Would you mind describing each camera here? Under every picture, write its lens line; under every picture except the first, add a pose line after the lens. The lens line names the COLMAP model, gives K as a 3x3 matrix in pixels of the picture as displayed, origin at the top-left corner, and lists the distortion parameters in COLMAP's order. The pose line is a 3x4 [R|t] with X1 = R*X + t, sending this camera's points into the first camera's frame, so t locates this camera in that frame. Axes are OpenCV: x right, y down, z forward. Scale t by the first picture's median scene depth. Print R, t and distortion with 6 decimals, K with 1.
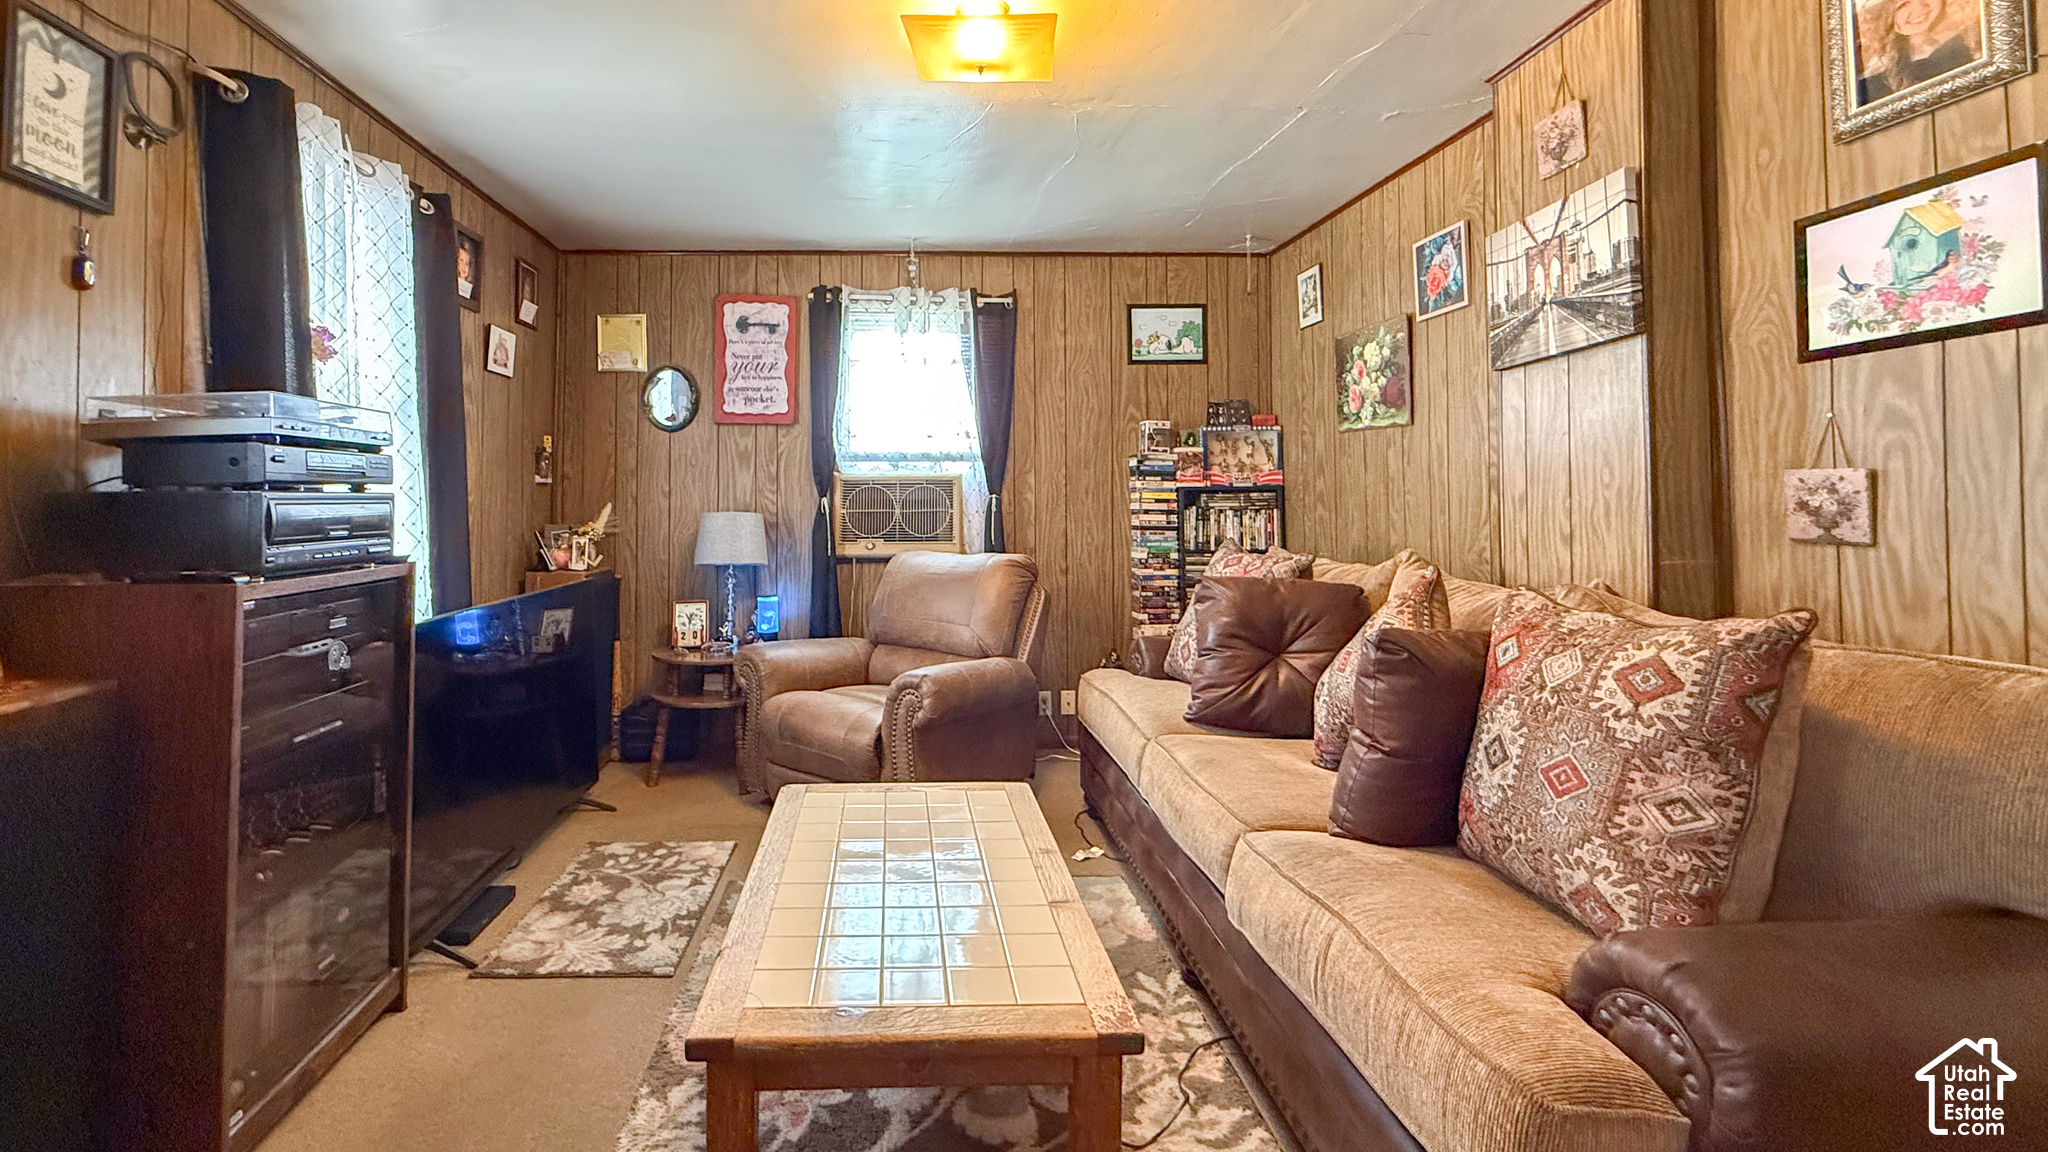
lens RADIAL K [[838.9, 0, 878.8], [0, 838.9, 488.5], [0, 0, 1]] dist [0.000393, -0.001356]
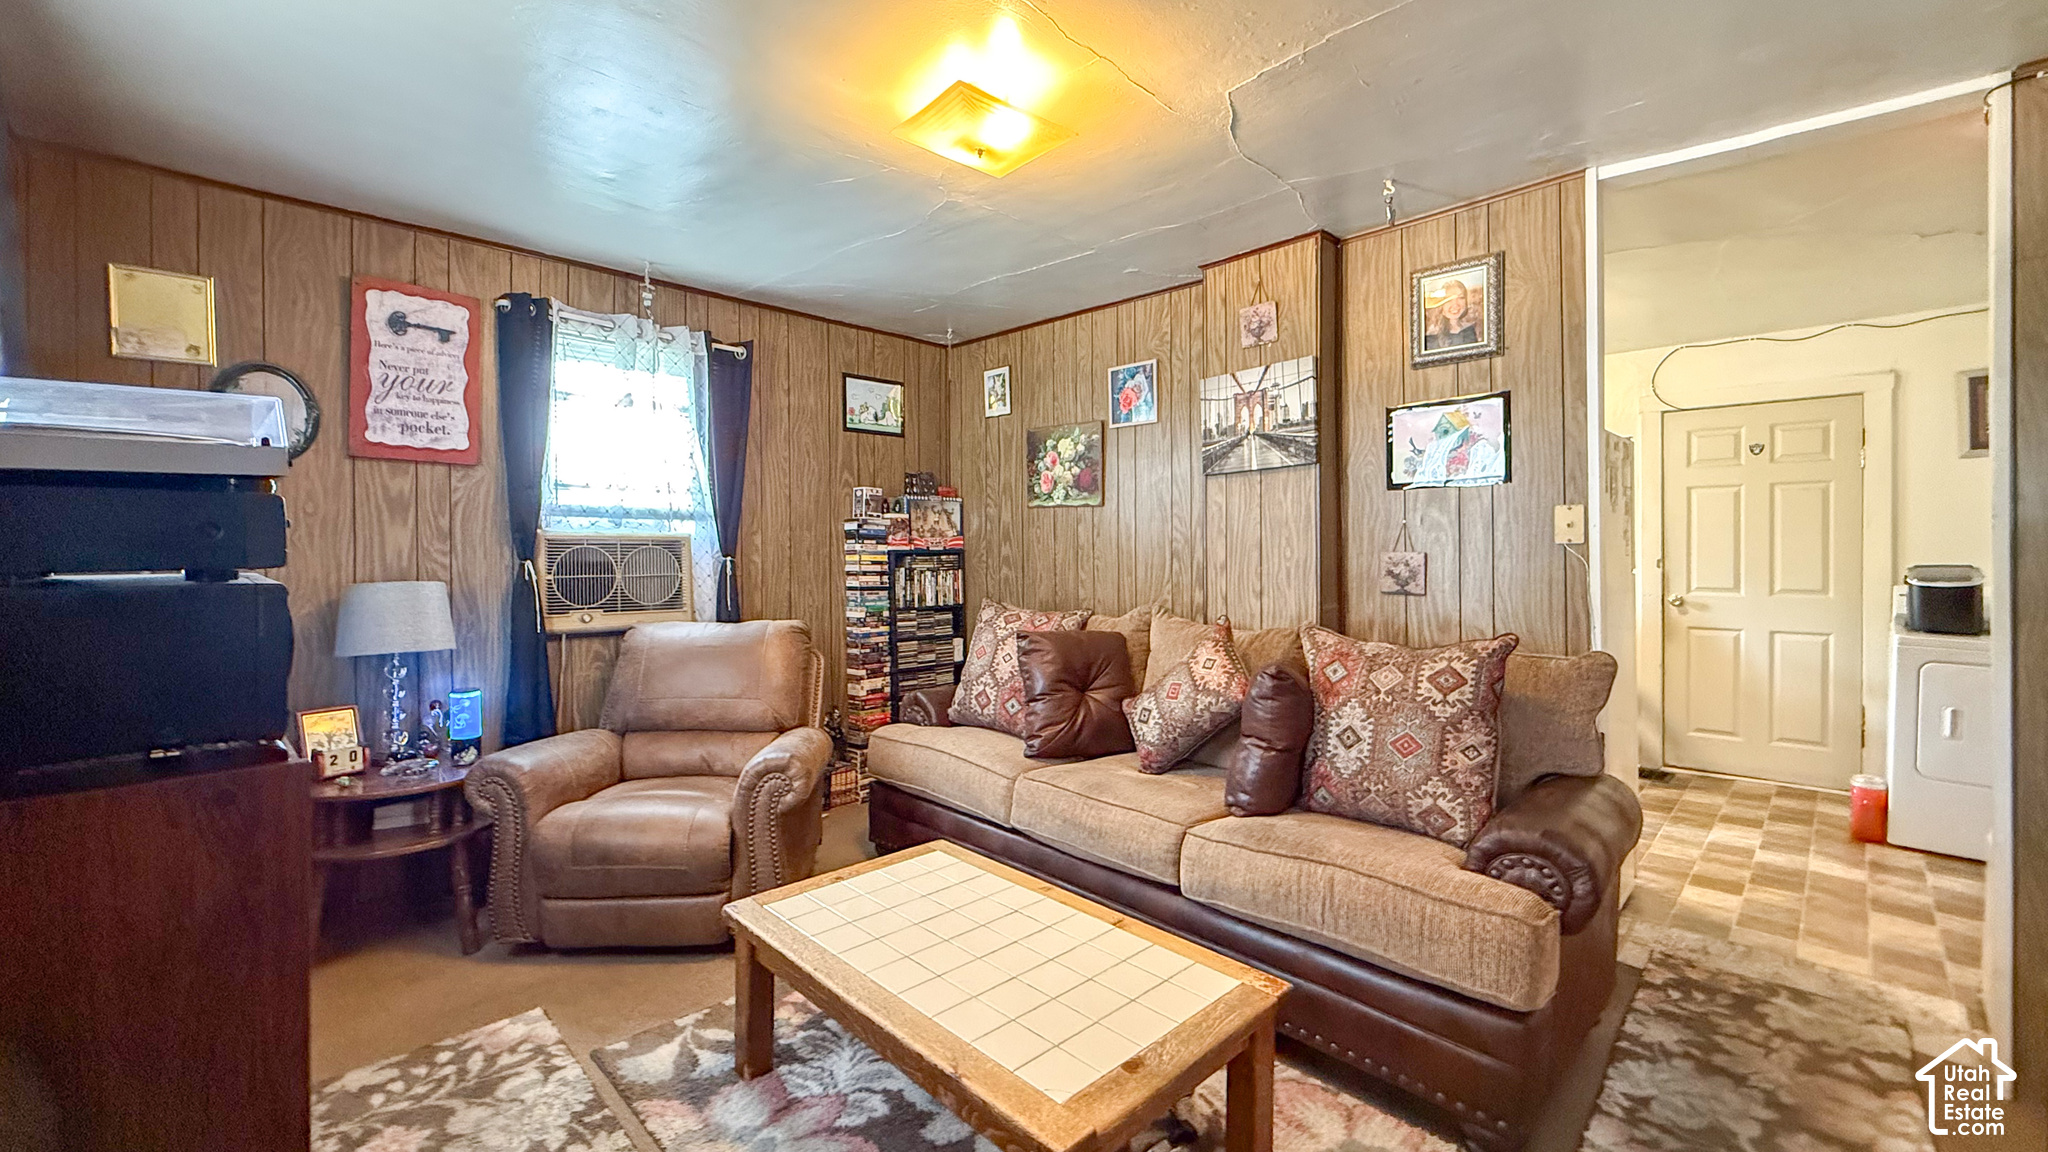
lens RADIAL K [[838.9, 0, 1002.0], [0, 838.9, 563.1], [0, 0, 1]] dist [0.000393, -0.001356]
pose [[0.738419, -0.004041, 0.674330, -0.324963], [-0.014062, 0.999672, 0.021389, -0.012465], [-0.674196, -0.025276, 0.738120, 0.126253]]
